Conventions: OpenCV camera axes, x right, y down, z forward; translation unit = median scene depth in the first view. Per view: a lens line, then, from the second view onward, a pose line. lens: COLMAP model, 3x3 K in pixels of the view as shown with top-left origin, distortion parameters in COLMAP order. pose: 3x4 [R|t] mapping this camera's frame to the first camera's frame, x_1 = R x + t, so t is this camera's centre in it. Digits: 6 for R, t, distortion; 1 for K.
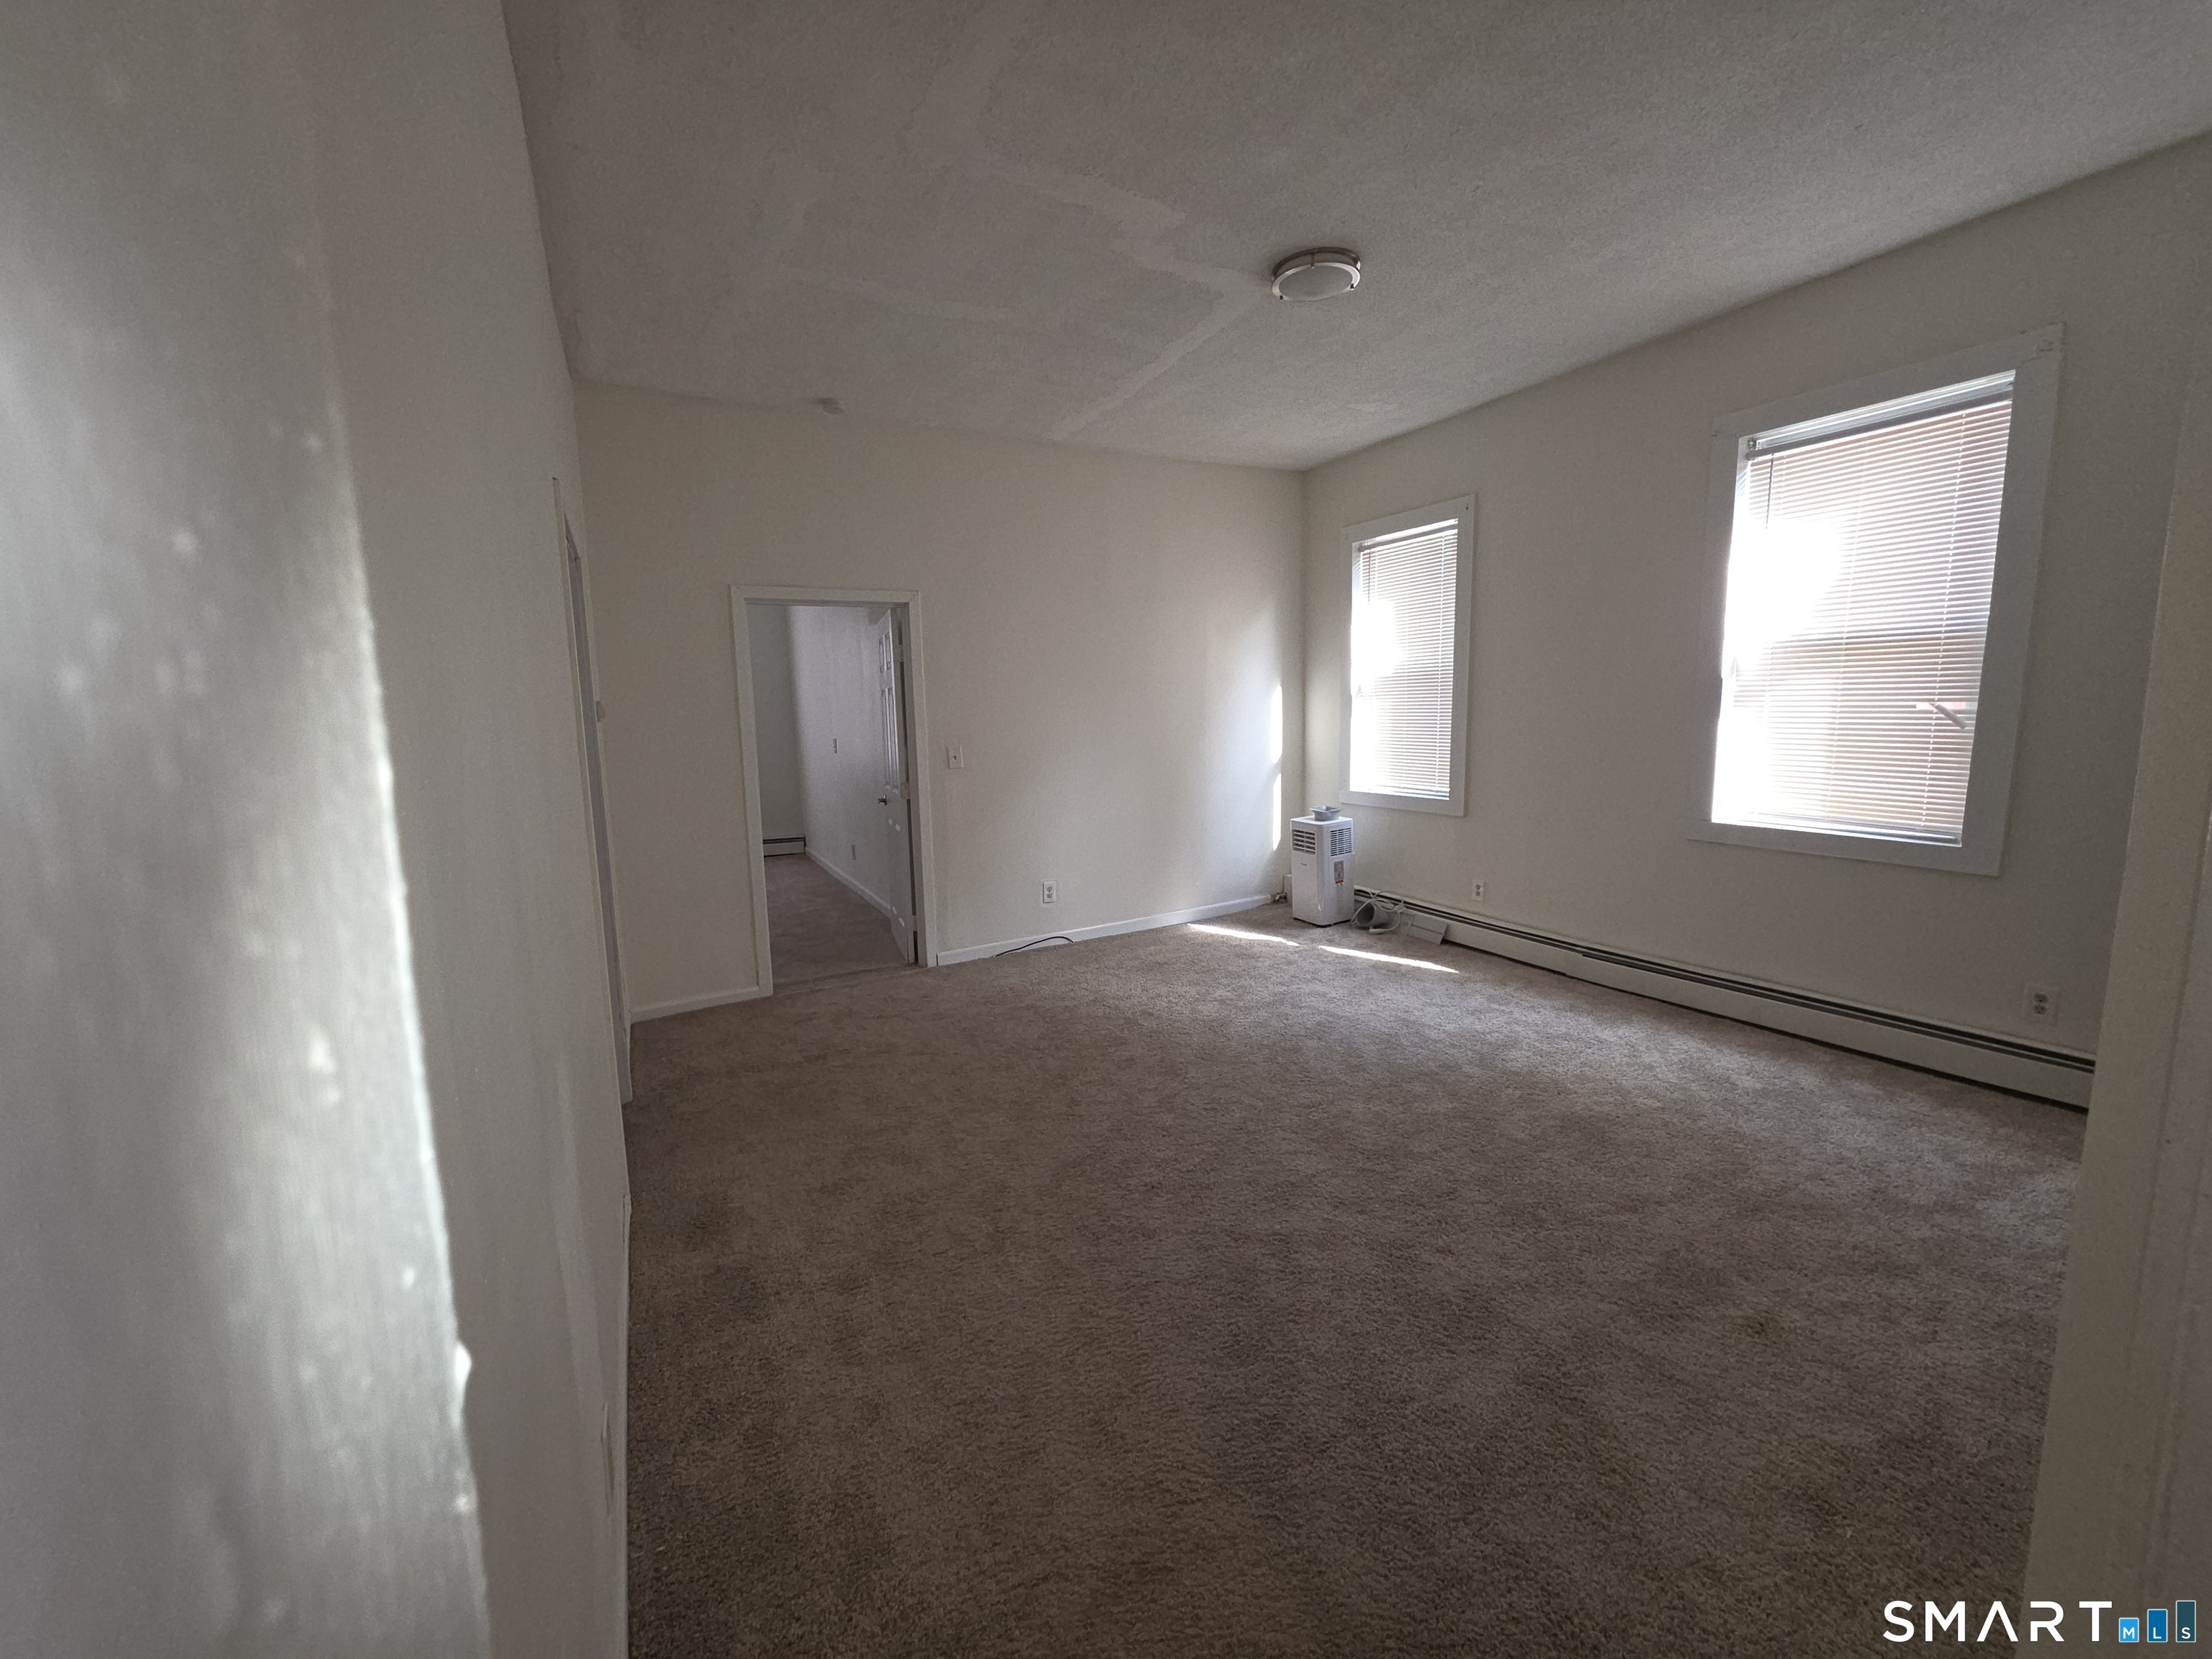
lens RADIAL K [[878.9, 0, 1101.6], [0, 878.9, 824.2], [0, 0, 1]] dist [0.001441, -0.000325]
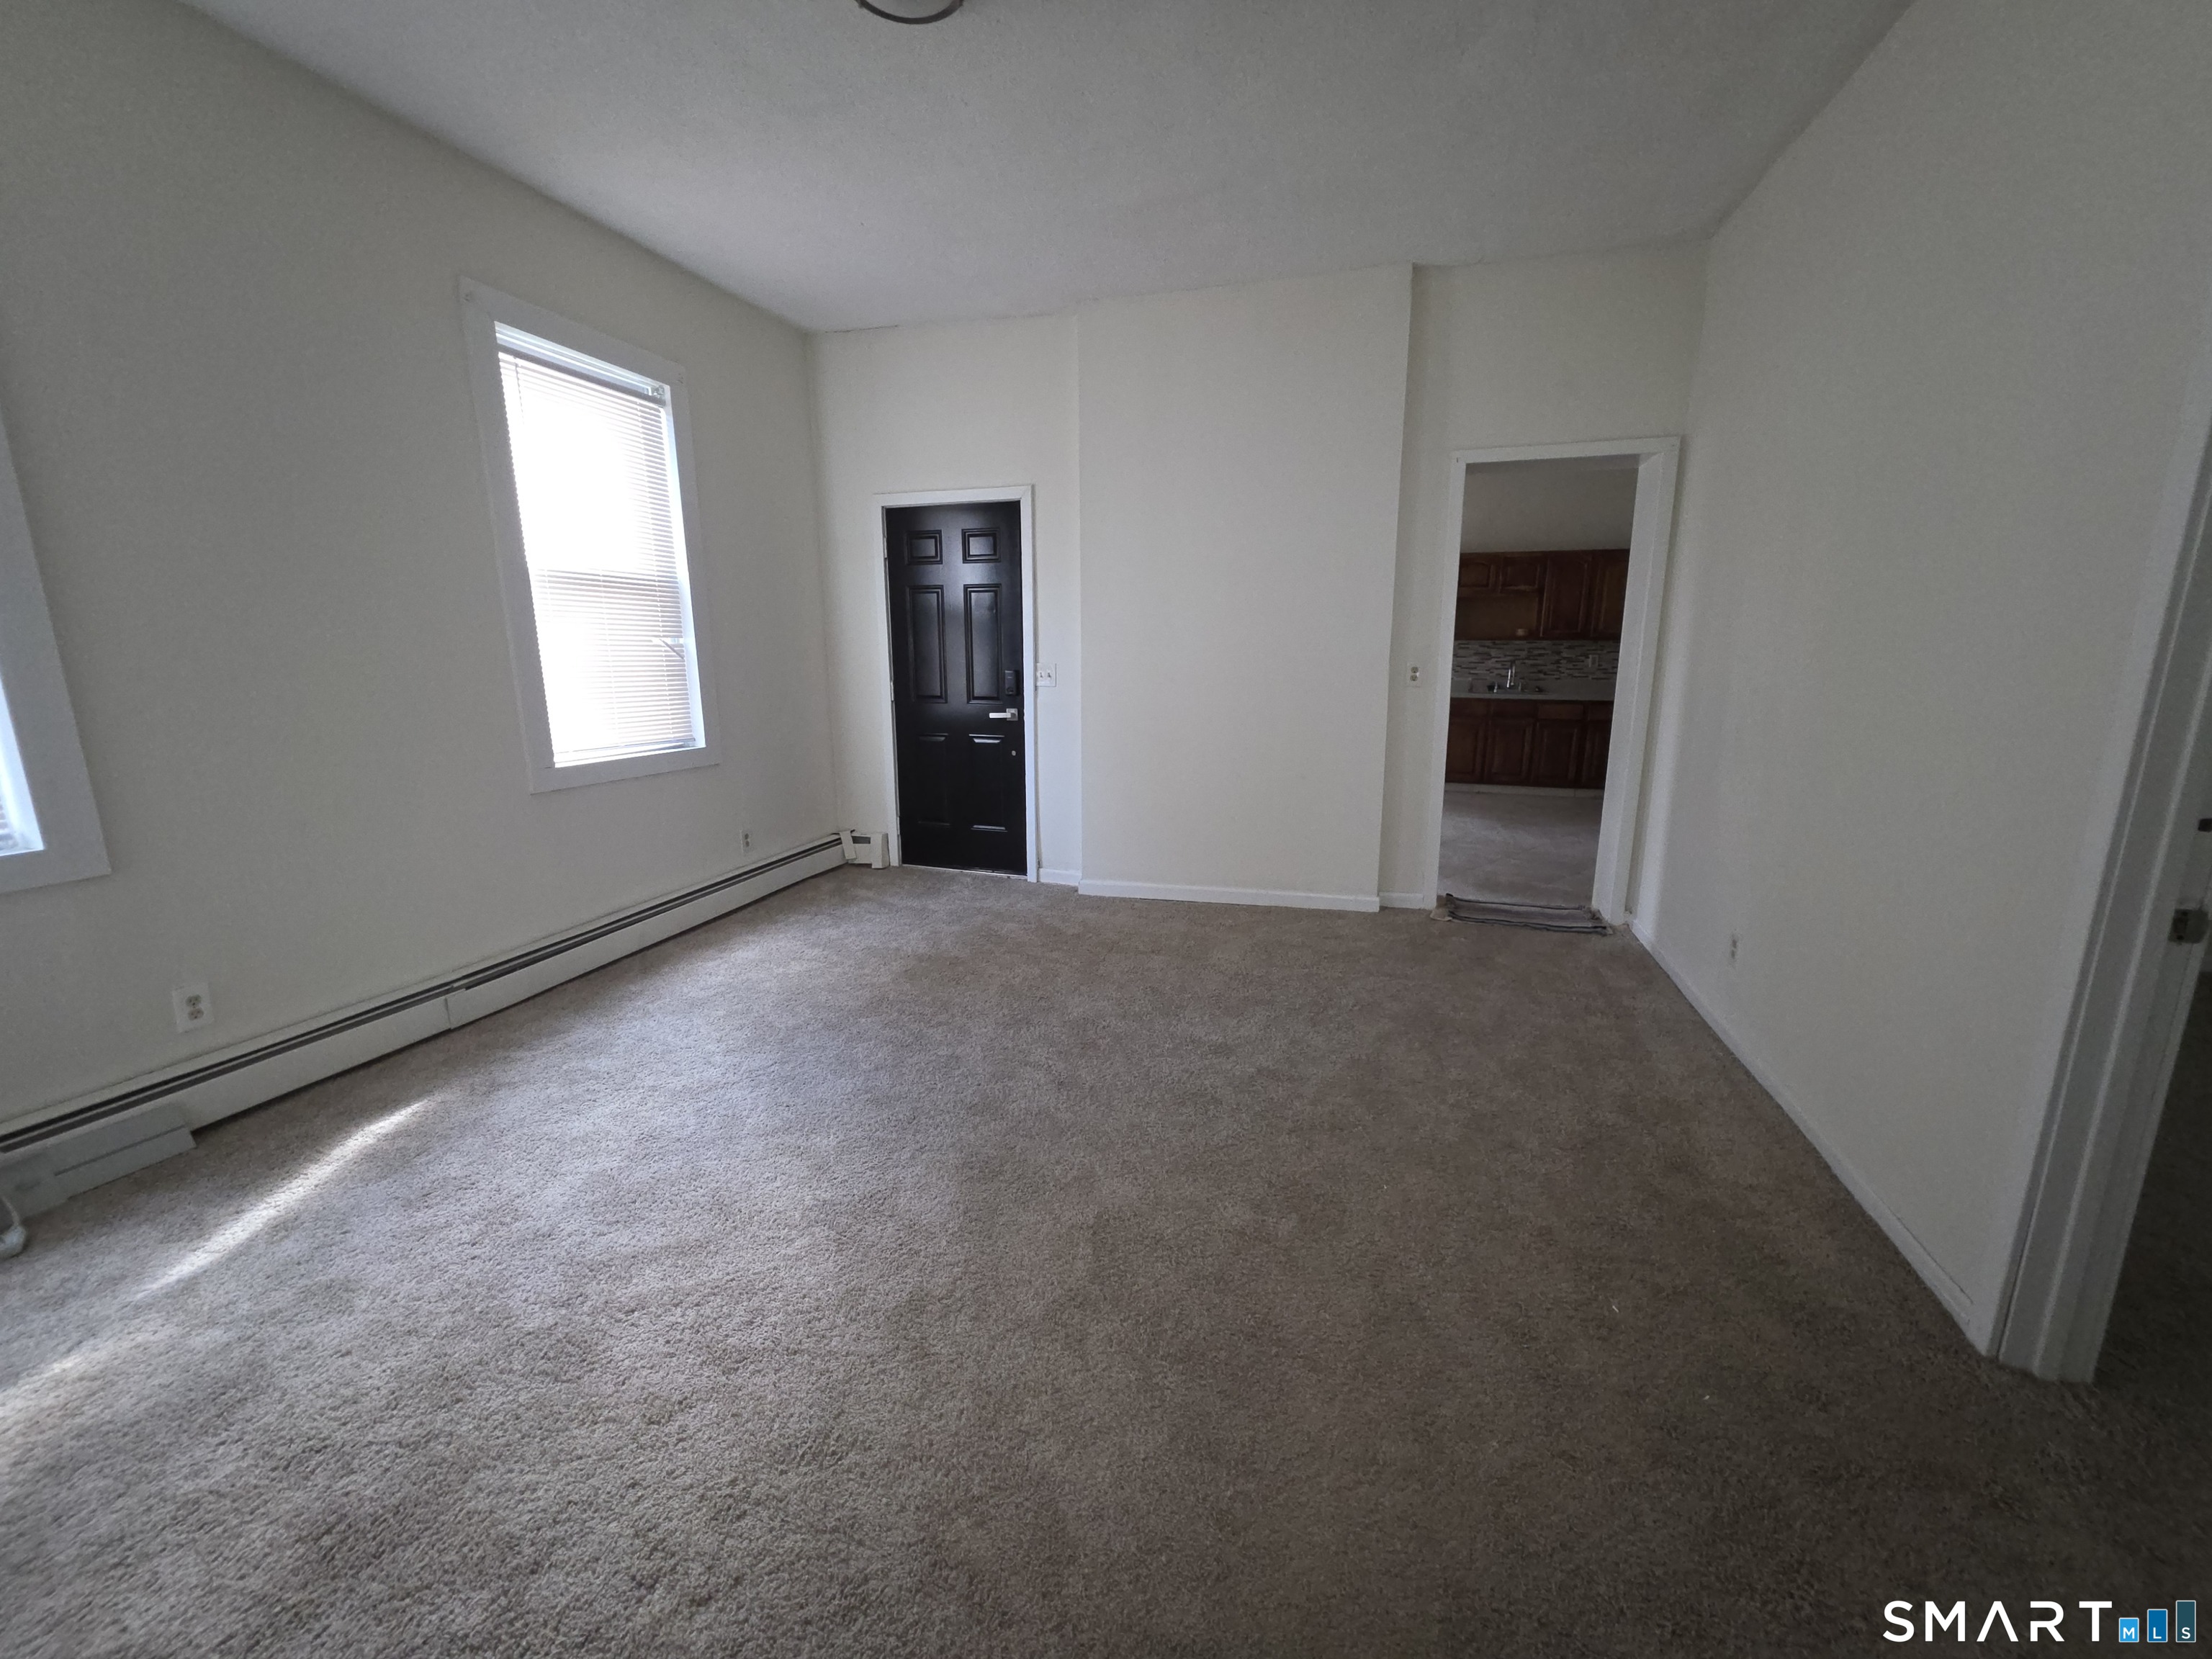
lens RADIAL K [[878.9, 0, 1101.6], [0, 878.9, 824.2], [0, 0, 1]] dist [0.001441, -0.000325]
pose [[-0.696647, -0.118311, 0.707591, -0.309404], [0.109276, 0.957300, 0.267648, -0.117609], [-0.709043, 0.263779, -0.653972, 1.120209]]
